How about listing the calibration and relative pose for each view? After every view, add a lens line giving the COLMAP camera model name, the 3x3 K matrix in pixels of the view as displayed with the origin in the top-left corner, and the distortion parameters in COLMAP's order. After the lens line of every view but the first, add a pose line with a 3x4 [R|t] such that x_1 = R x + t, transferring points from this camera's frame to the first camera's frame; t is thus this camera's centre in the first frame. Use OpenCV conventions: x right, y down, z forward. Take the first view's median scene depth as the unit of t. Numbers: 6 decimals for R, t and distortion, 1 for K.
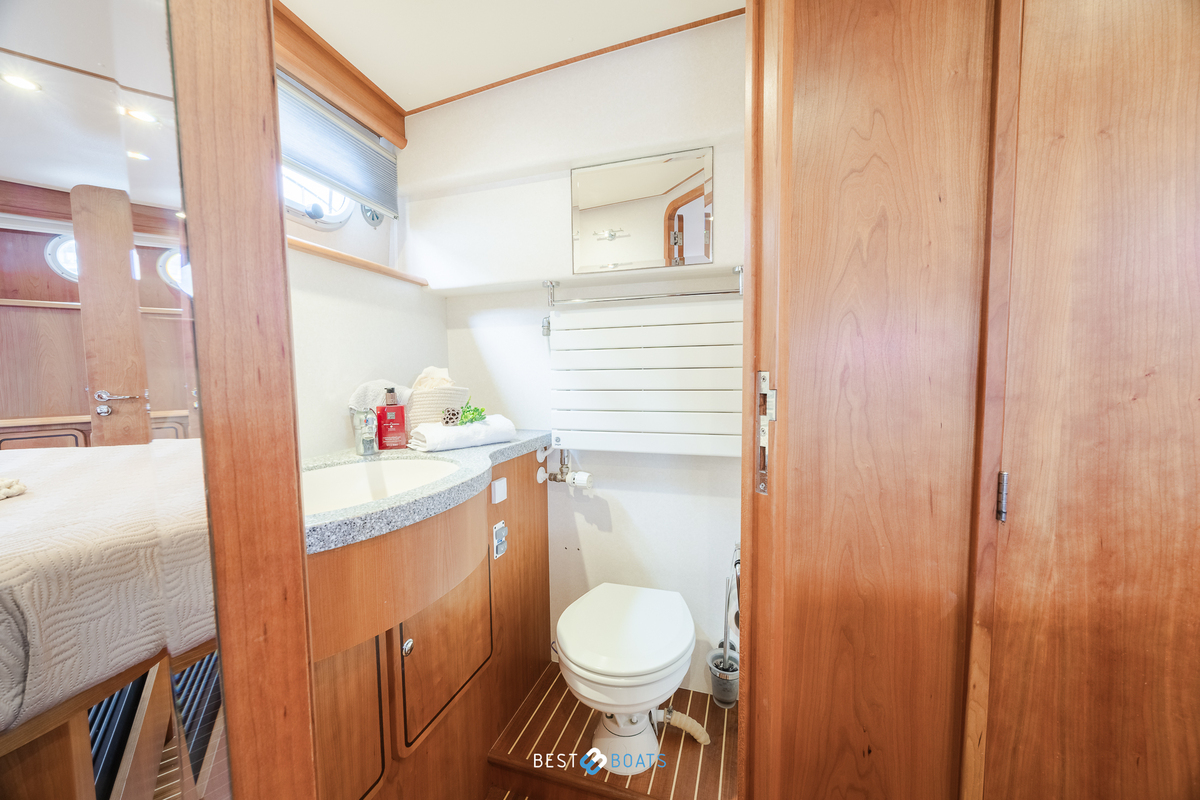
lens RADIAL K [[458.4, 0, 599.6], [0, 458.4, 404.6], [0, 0, 1]] dist [-0.000134, -0.000169]
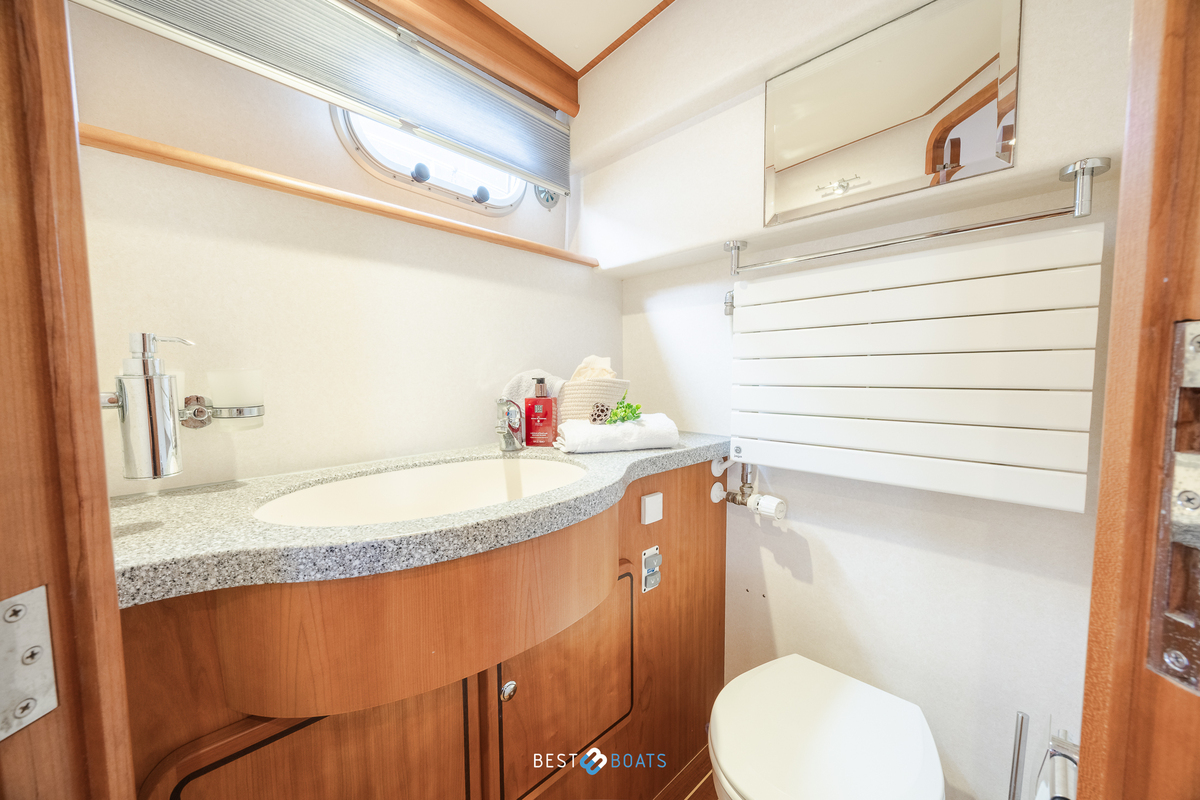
lens RADIAL K [[458.4, 0, 599.6], [0, 458.4, 404.6], [0, 0, 1]] dist [-0.000134, -0.000169]
pose [[0.886132, 0.039366, -0.461758, 0.062487], [-0.037531, 0.999209, 0.013161, -0.000585], [0.461910, 0.005668, 0.886909, 0.247491]]
